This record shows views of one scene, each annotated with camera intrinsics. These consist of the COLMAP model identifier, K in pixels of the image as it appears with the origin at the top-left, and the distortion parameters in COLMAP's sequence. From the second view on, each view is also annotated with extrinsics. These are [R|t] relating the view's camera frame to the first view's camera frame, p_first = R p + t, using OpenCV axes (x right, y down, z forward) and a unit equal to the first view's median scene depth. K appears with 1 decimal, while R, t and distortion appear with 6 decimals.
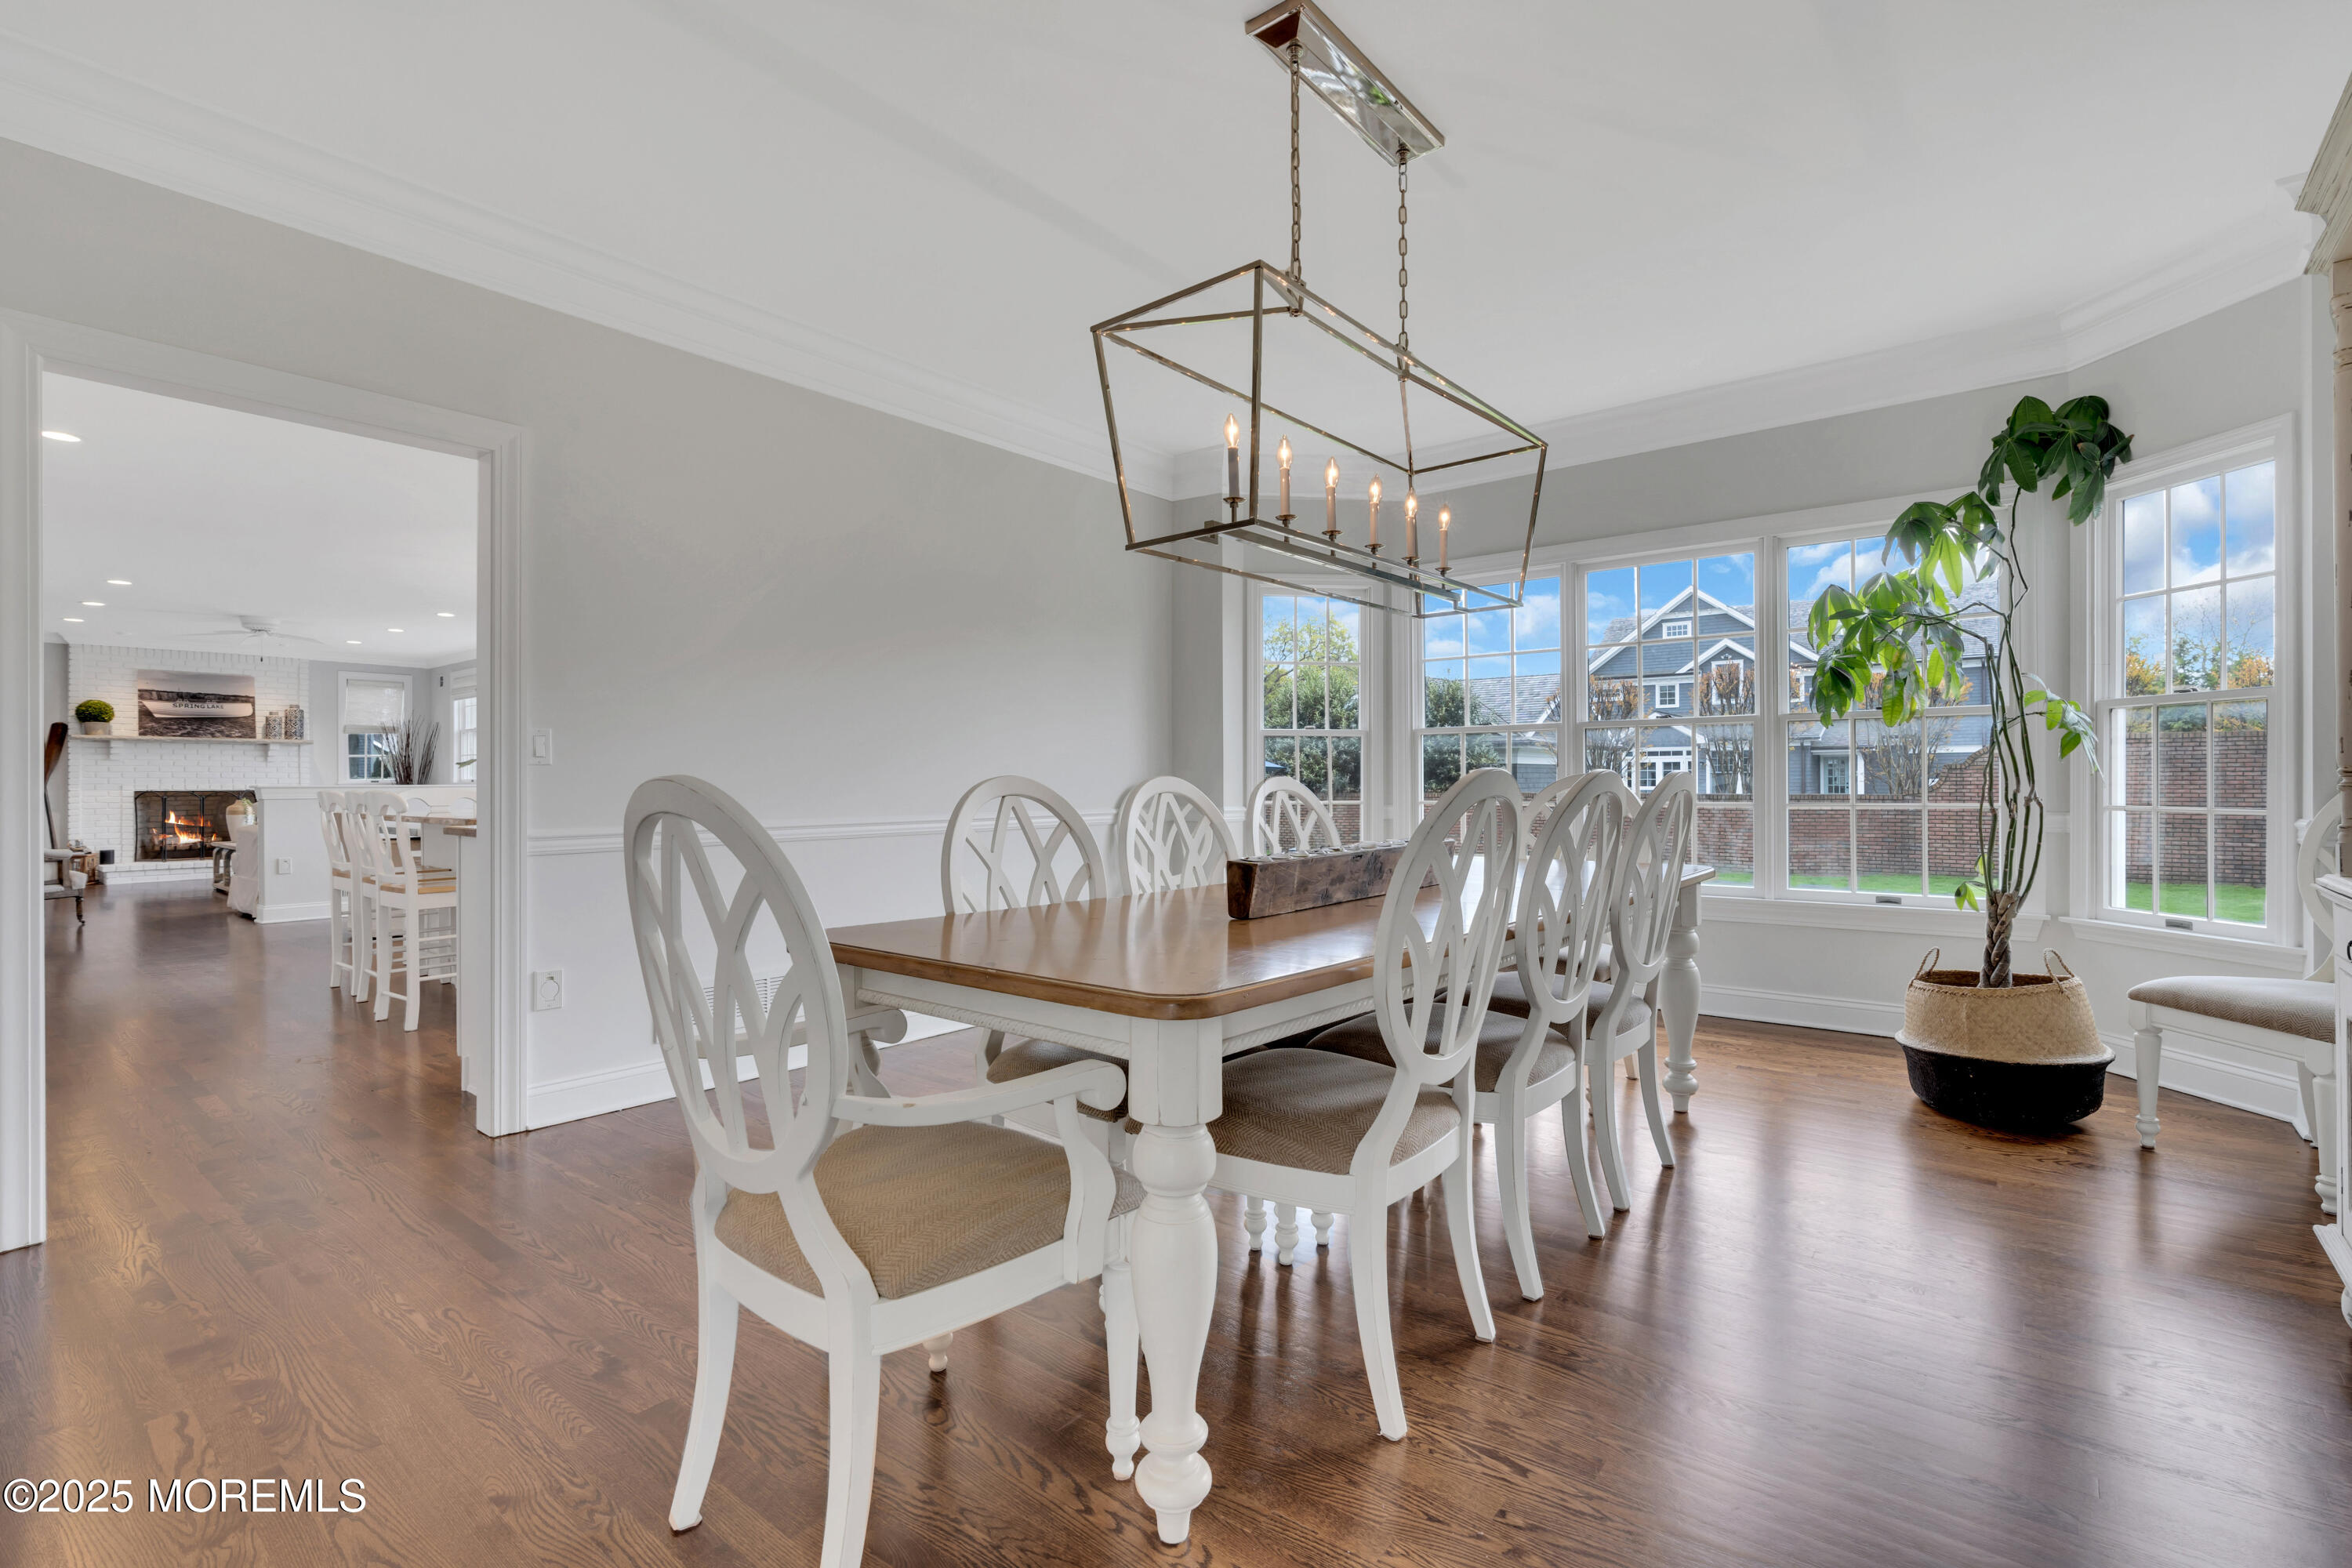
lens RADIAL K [[1054.1, 0, 1176.0], [0, 1054.1, 784.0], [0, 0, 1]] dist [0.010213, 0.000211]
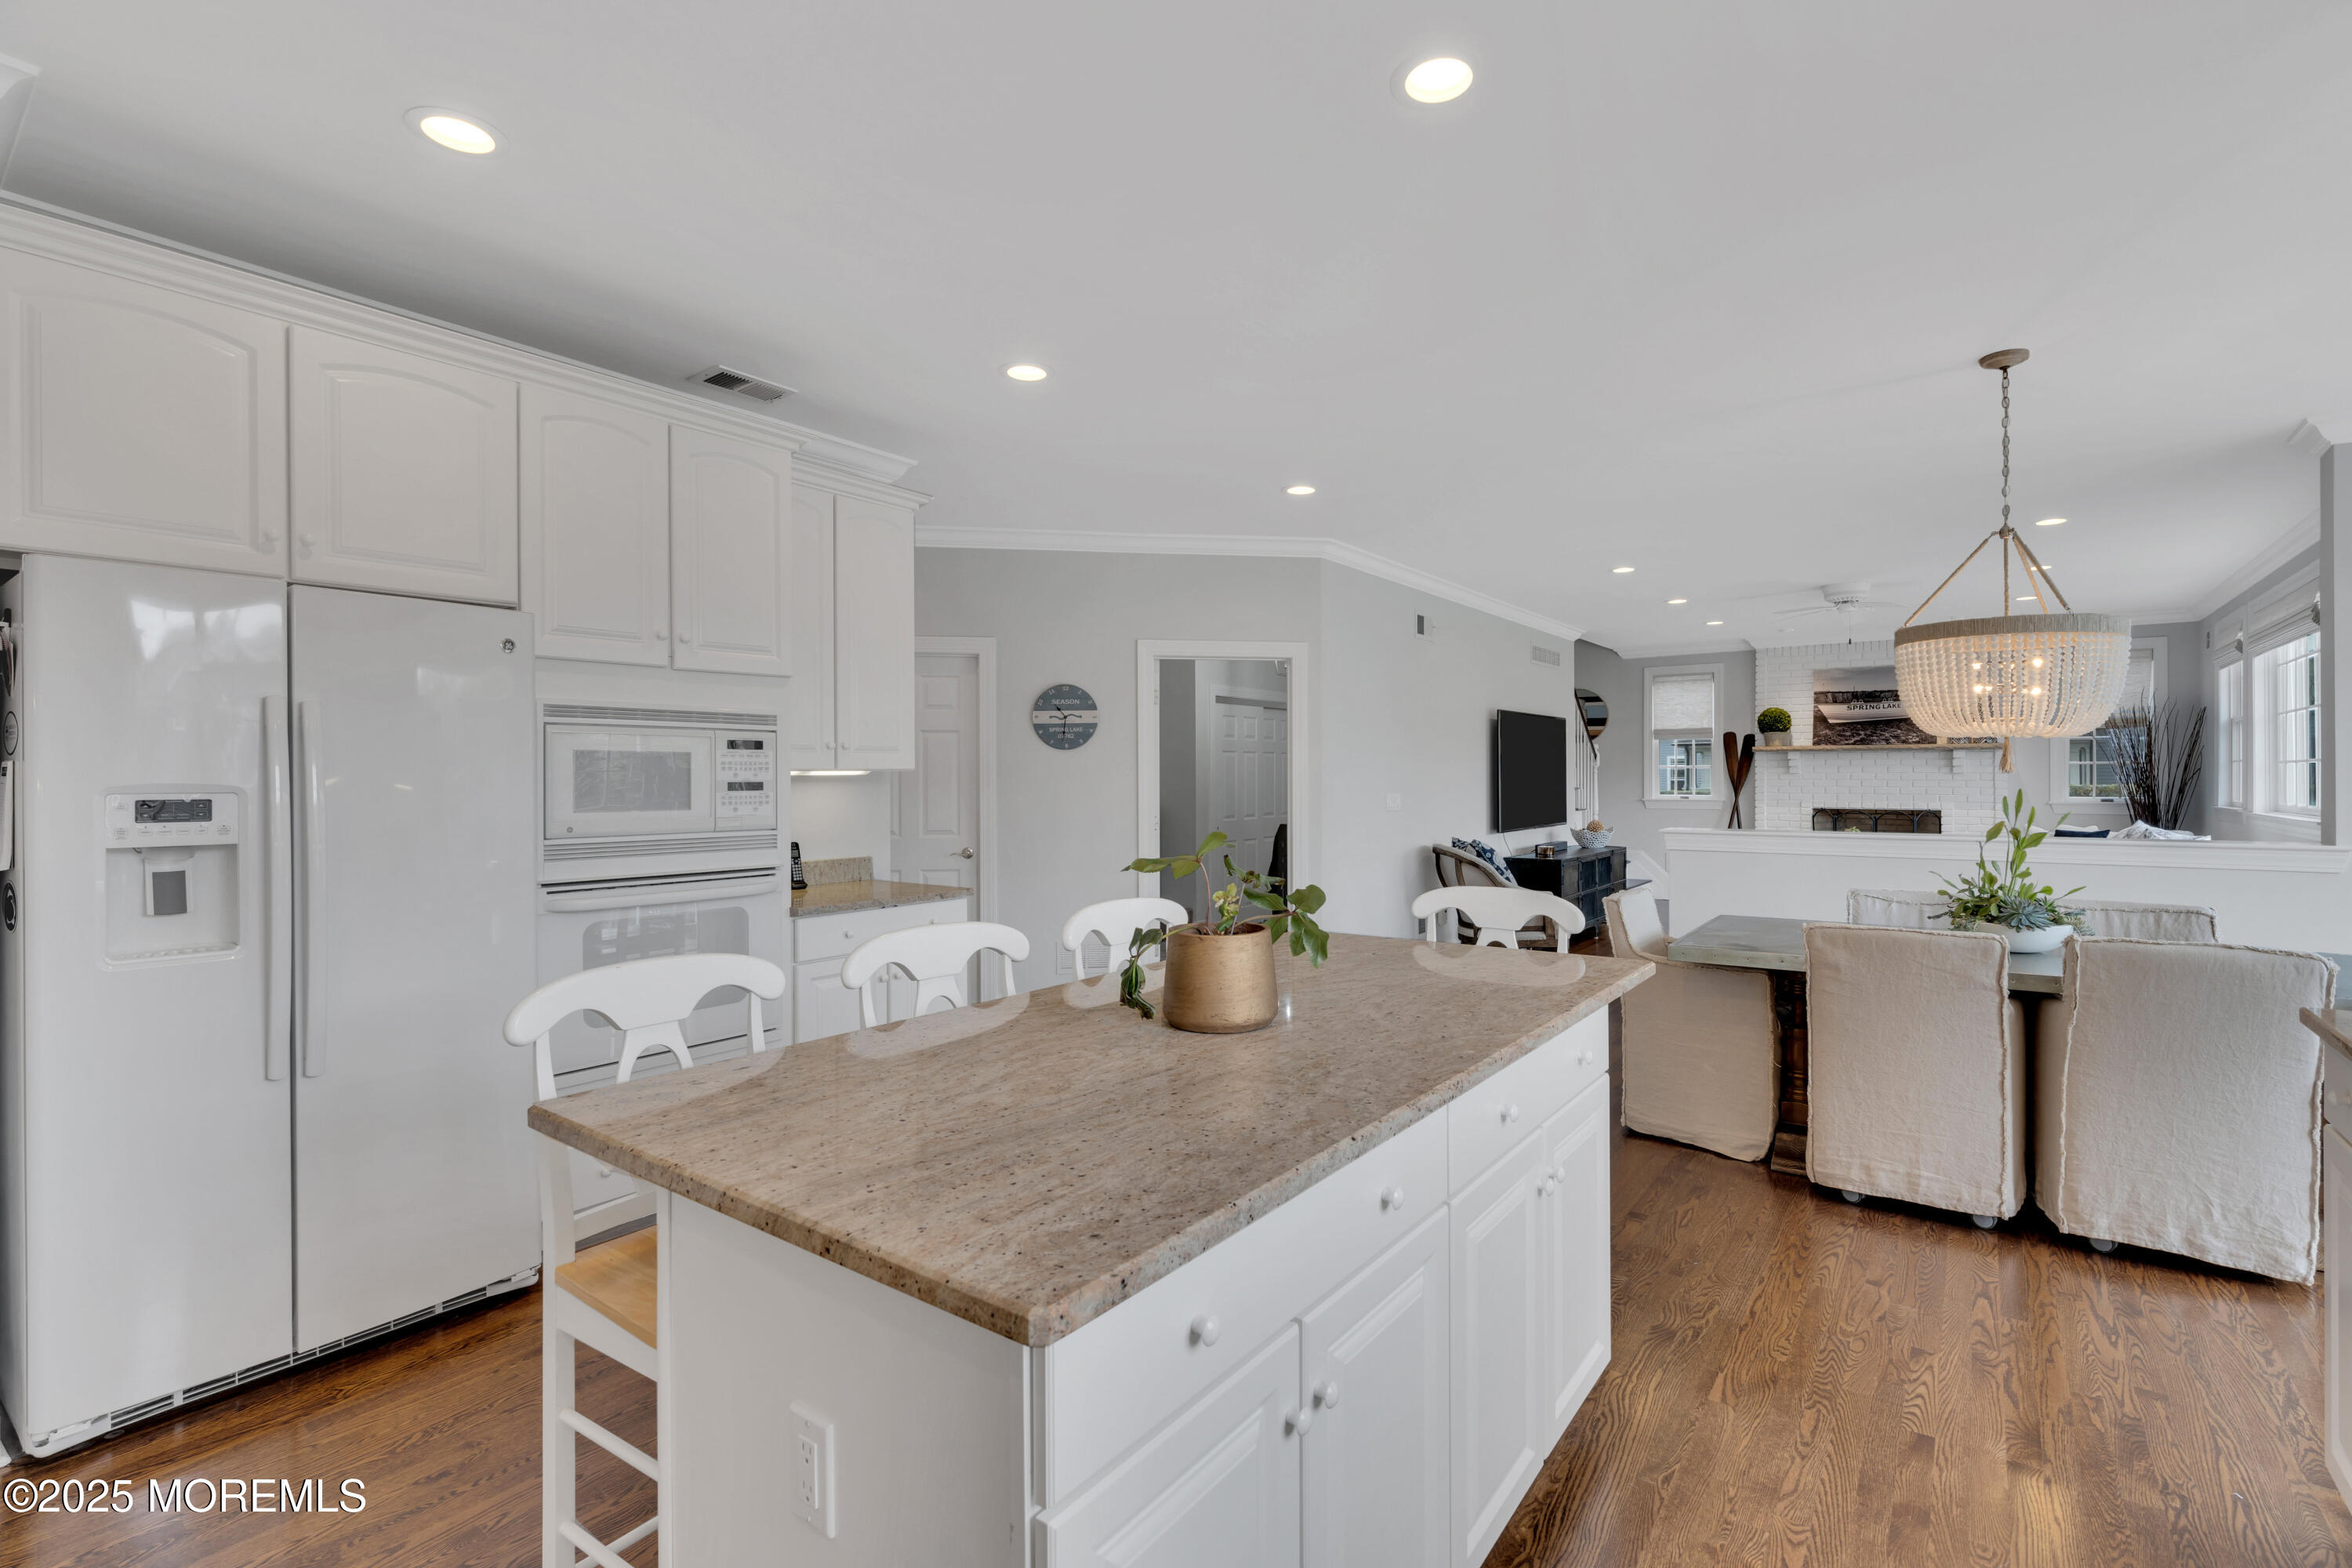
lens RADIAL K [[1081.1, 0, 1194.3], [0, 1081.1, 777.2], [0, 0, 1]] dist [0.003123, 0.000238]
pose [[0.053668, 0.003671, -0.998552, -0.117274], [-0.001318, 0.999993, 0.003605, -0.021818], [0.998558, 0.001123, 0.053673, 0.442395]]
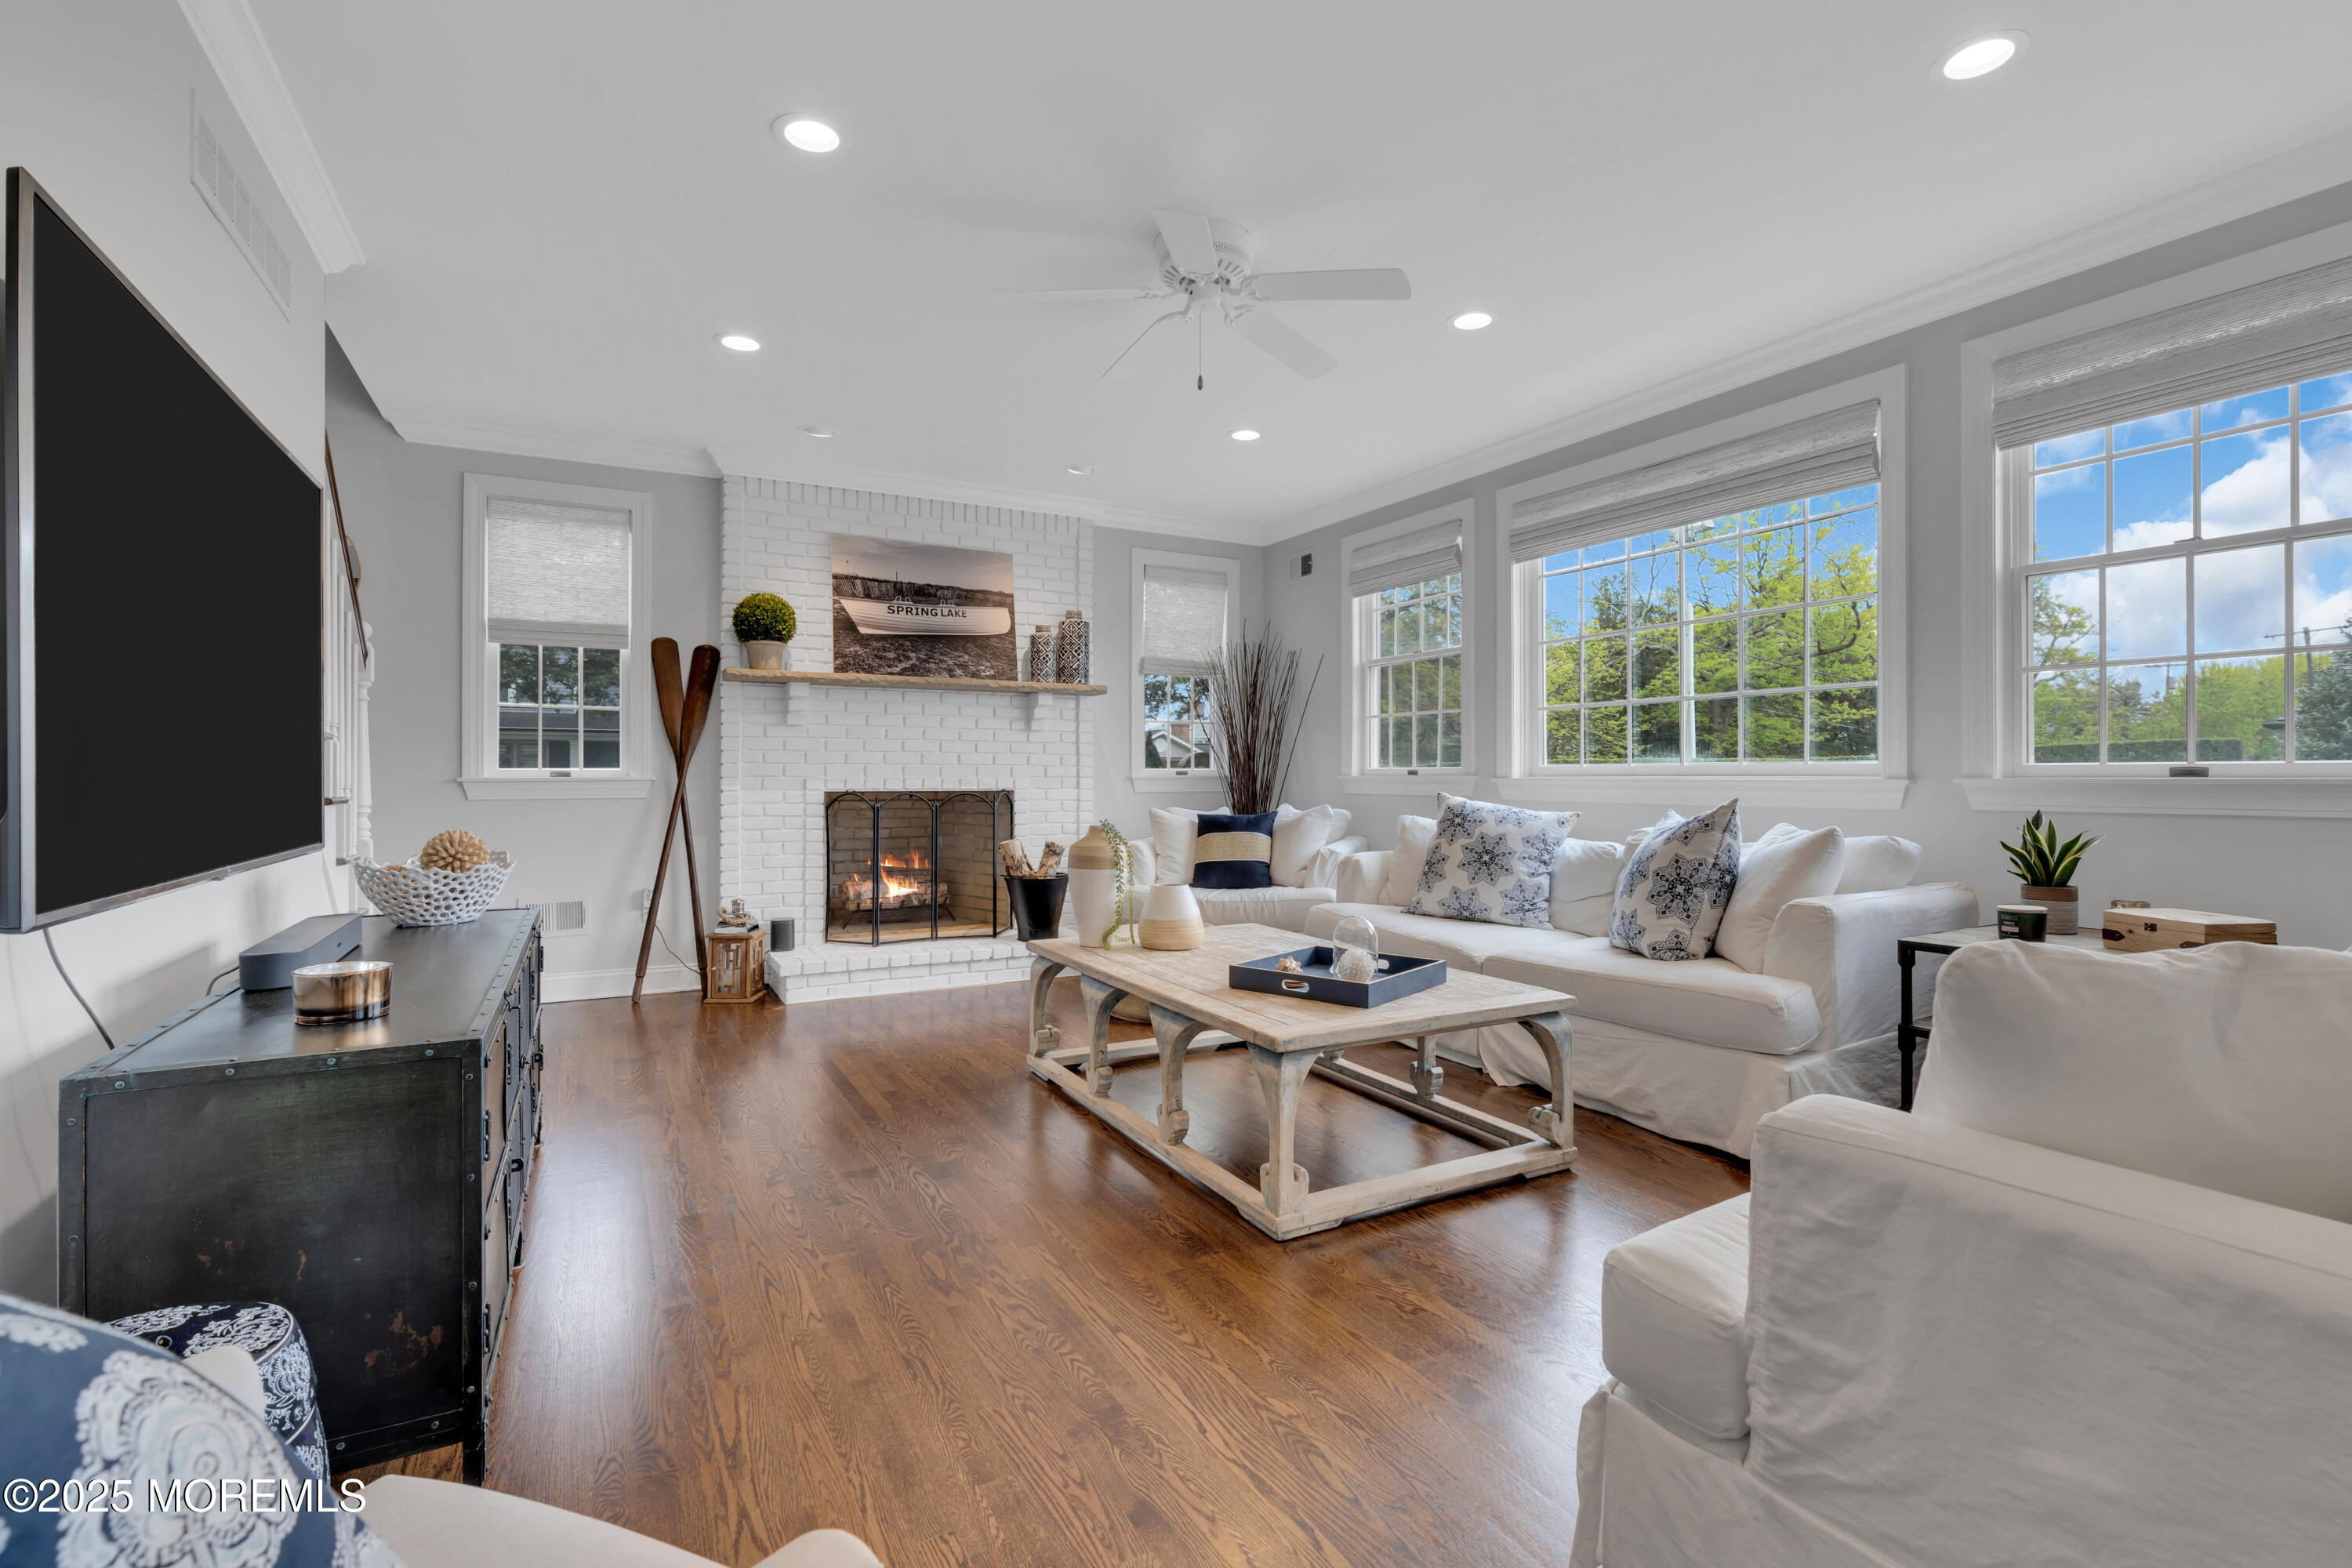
lens RADIAL K [[1091.1, 0, 1217.3], [0, 1091.1, 774.7], [0, 0, 1]] dist [-0.000678, -0.000104]
pose [[0.933283, 0.004877, -0.359109, -0.639368], [-0.005382, 0.999985, -0.000407, -0.001632], [0.359102, 0.002313, 0.933295, 0.608415]]
